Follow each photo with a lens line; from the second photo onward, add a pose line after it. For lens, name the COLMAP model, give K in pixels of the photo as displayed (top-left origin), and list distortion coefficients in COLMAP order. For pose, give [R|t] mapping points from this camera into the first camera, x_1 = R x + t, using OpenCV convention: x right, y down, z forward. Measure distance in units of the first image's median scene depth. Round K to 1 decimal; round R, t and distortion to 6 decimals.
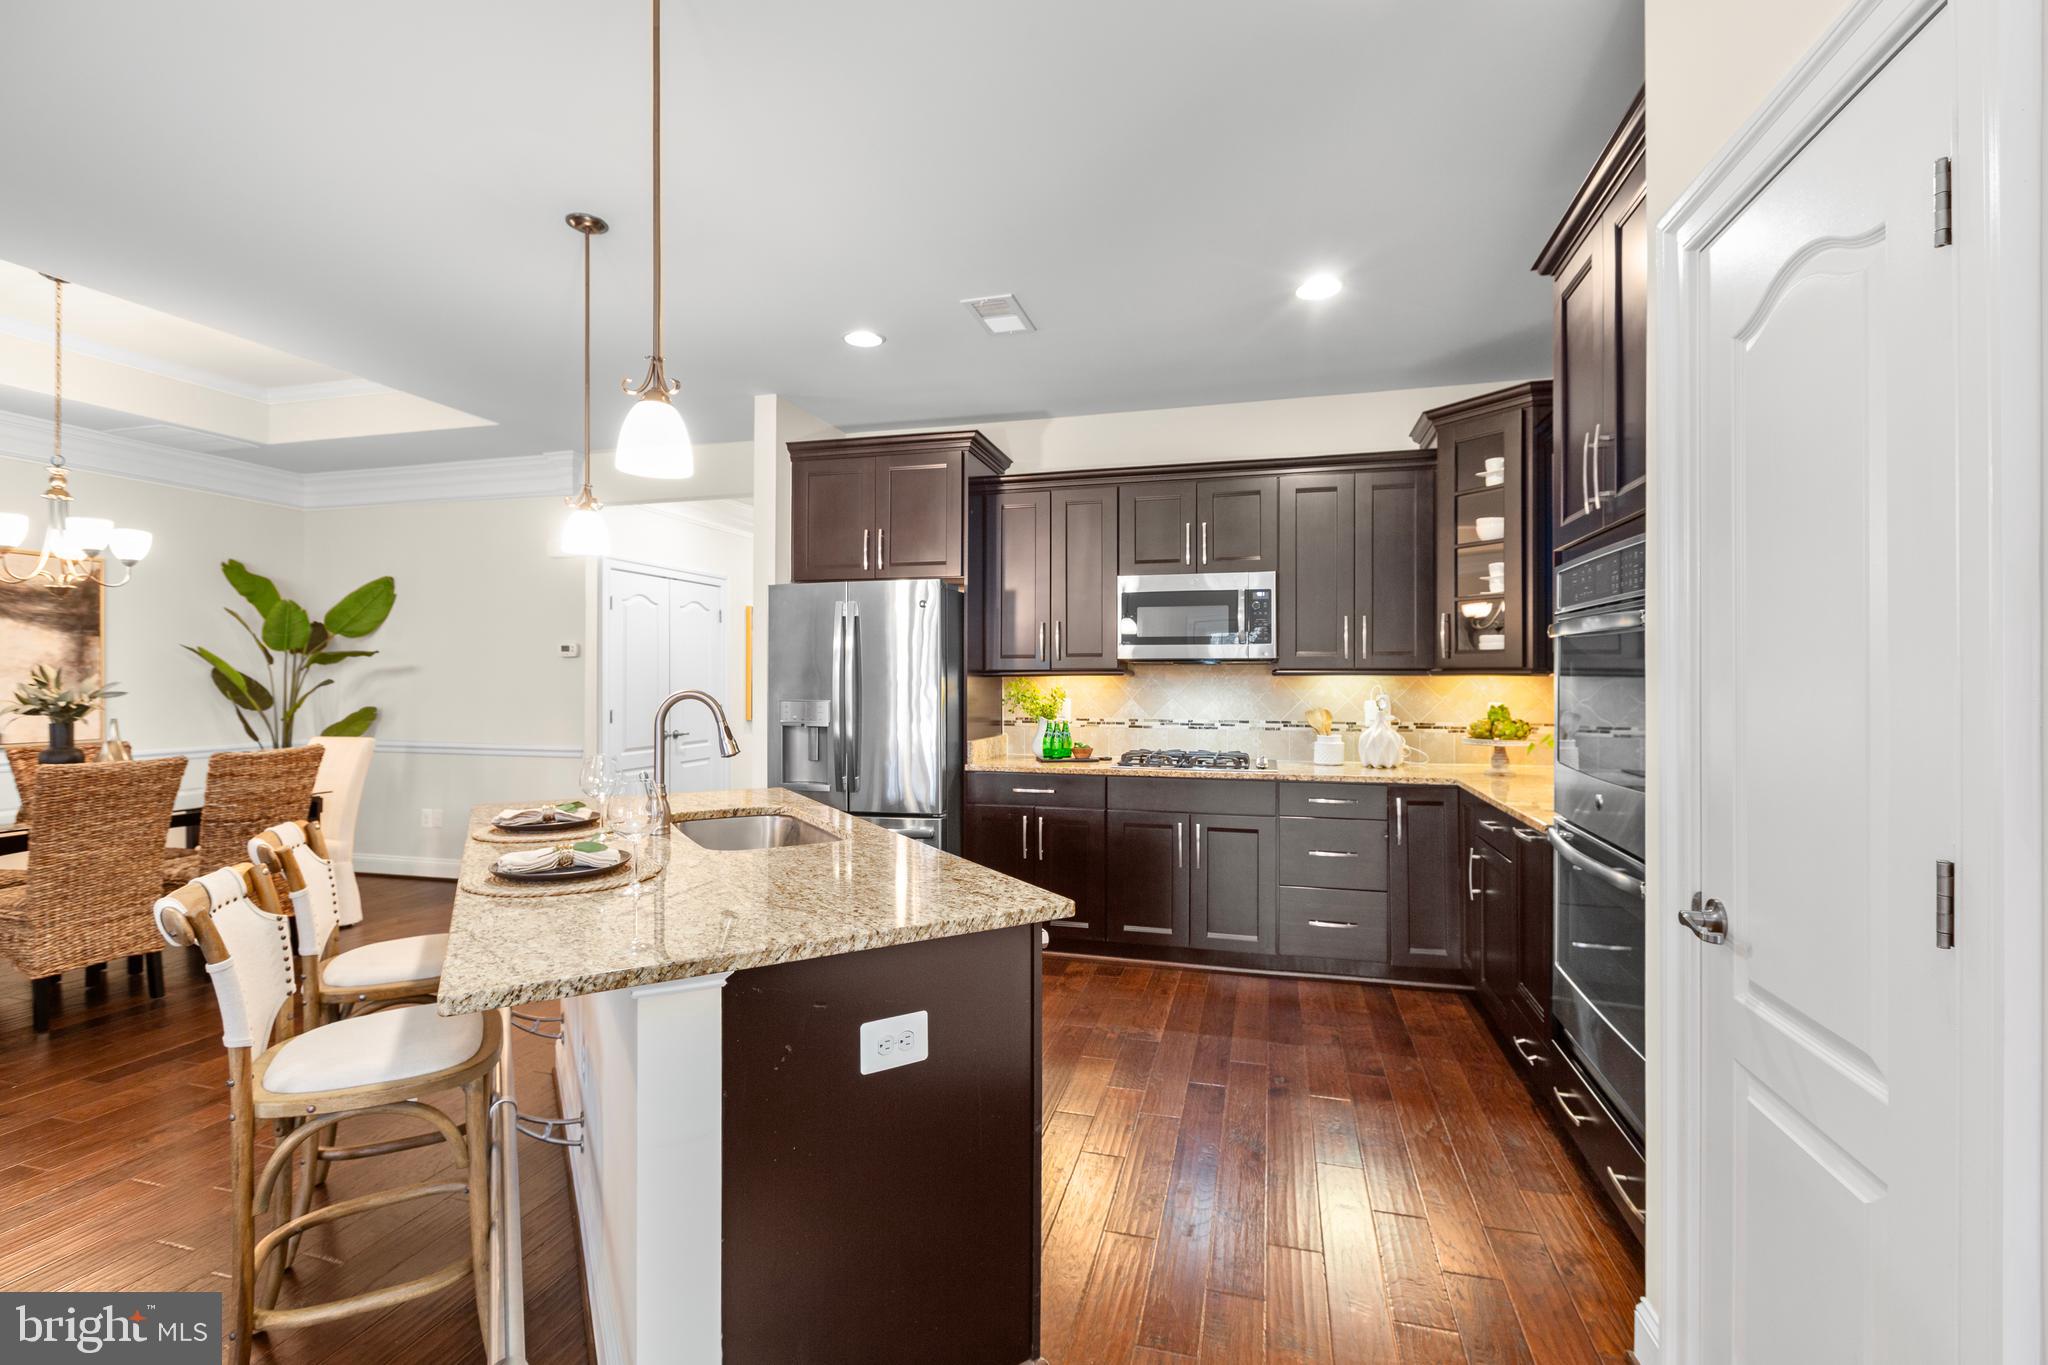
lens RADIAL K [[913.0, 0, 1024.0], [0, 913.0, 682.5], [0, 0, 1]] dist [-0.002506, -0.000125]
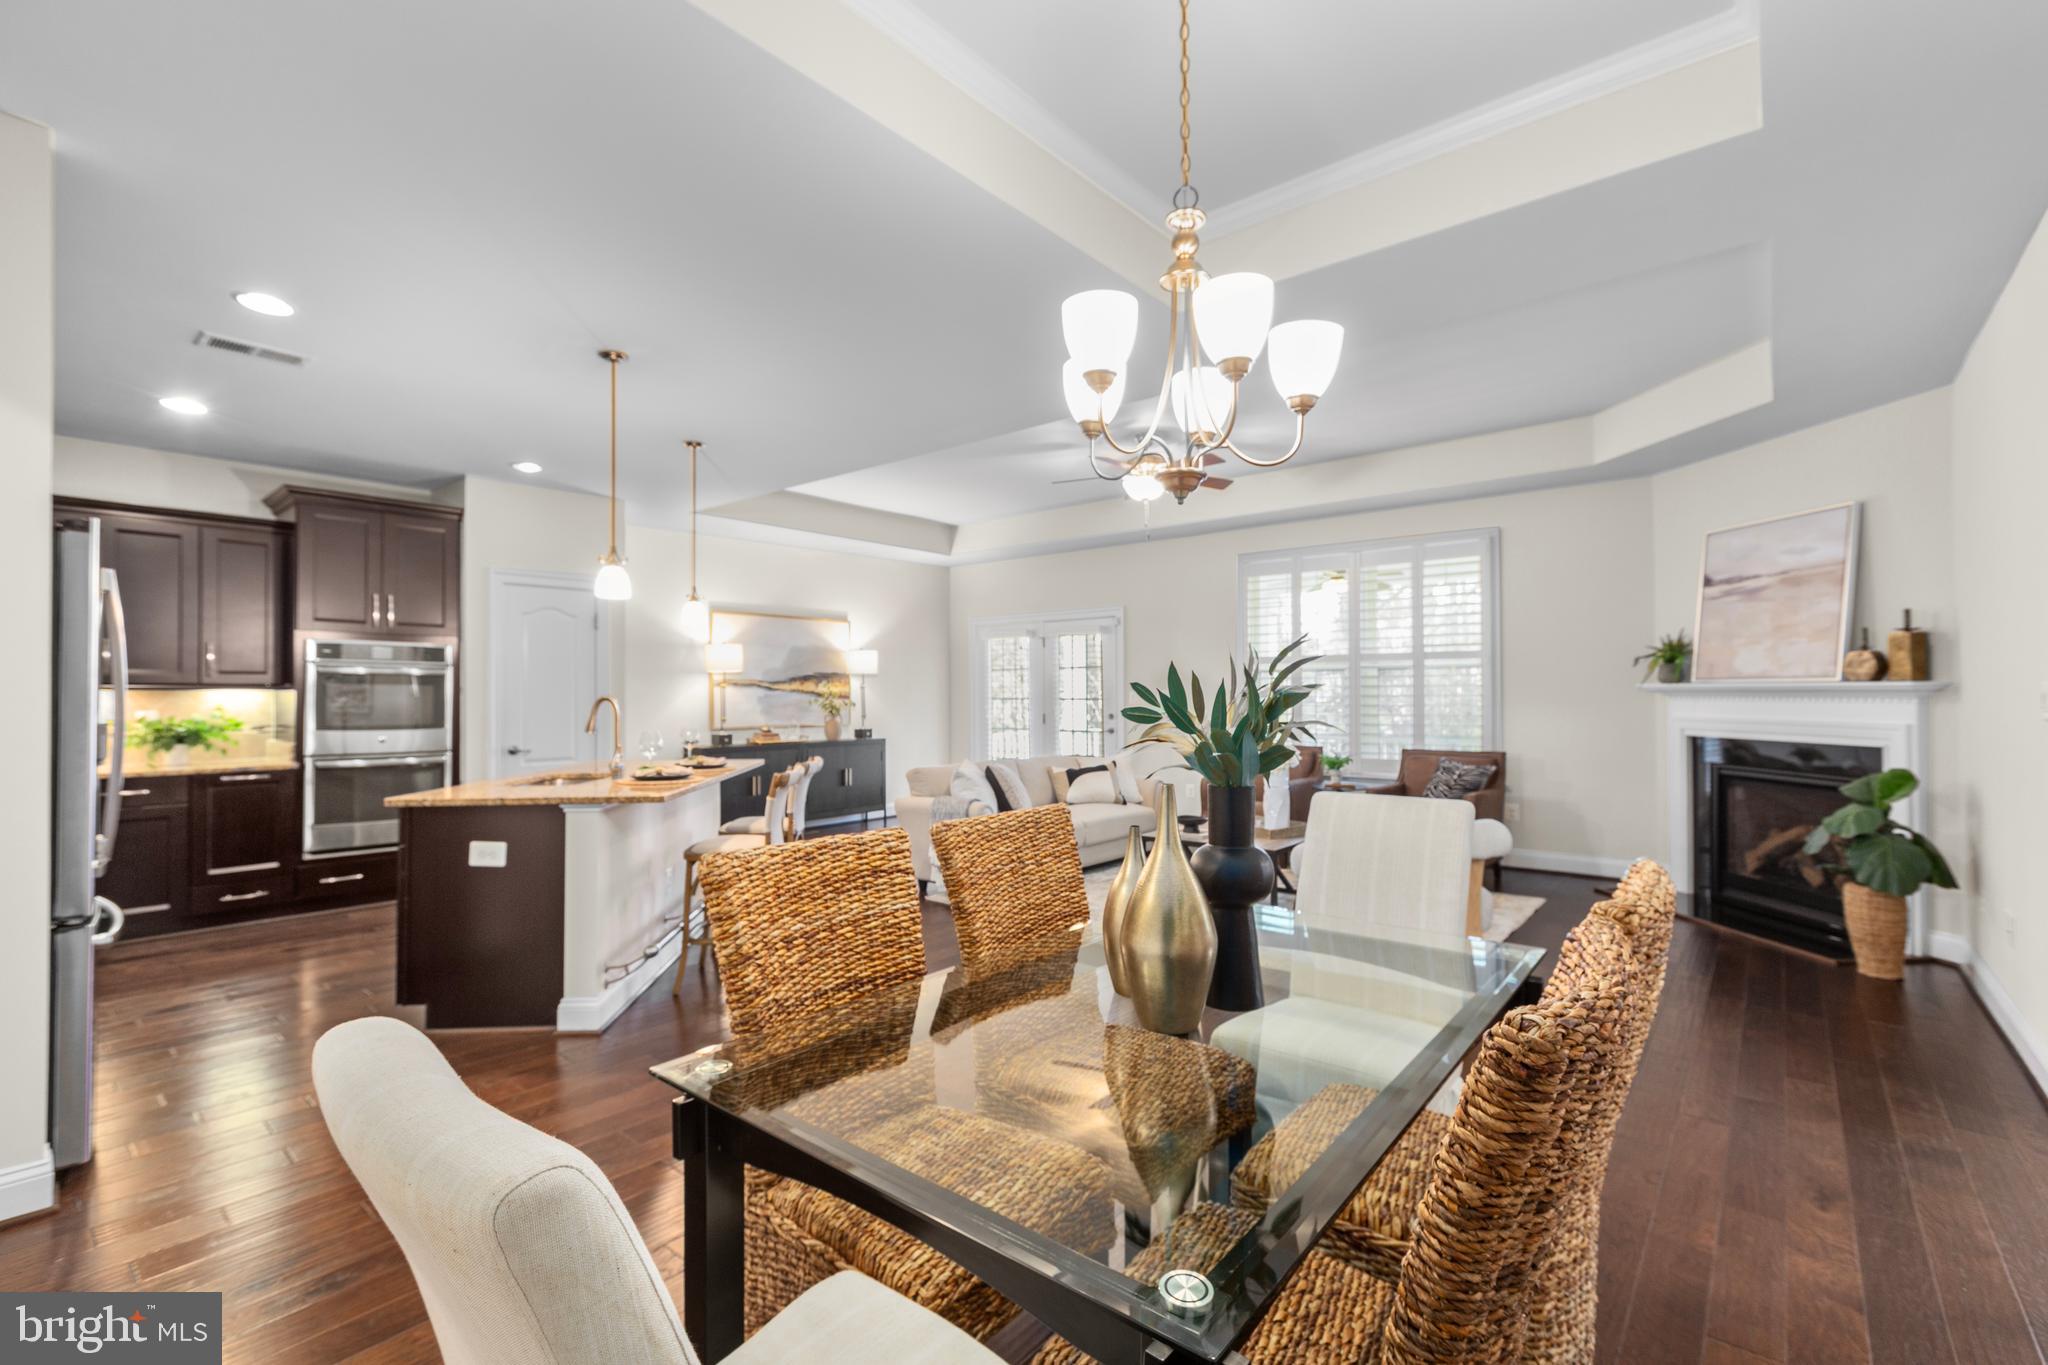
lens RADIAL K [[903.8, 0, 1024.0], [0, 903.8, 682.5], [0, 0, 1]] dist [0.000132, 0.000506]
pose [[-0.912268, 0.010164, 0.409468, -1.016312], [0.005612, 0.999908, -0.012319, 0.005093], [-0.409555, -0.008940, -0.912241, 1.265741]]
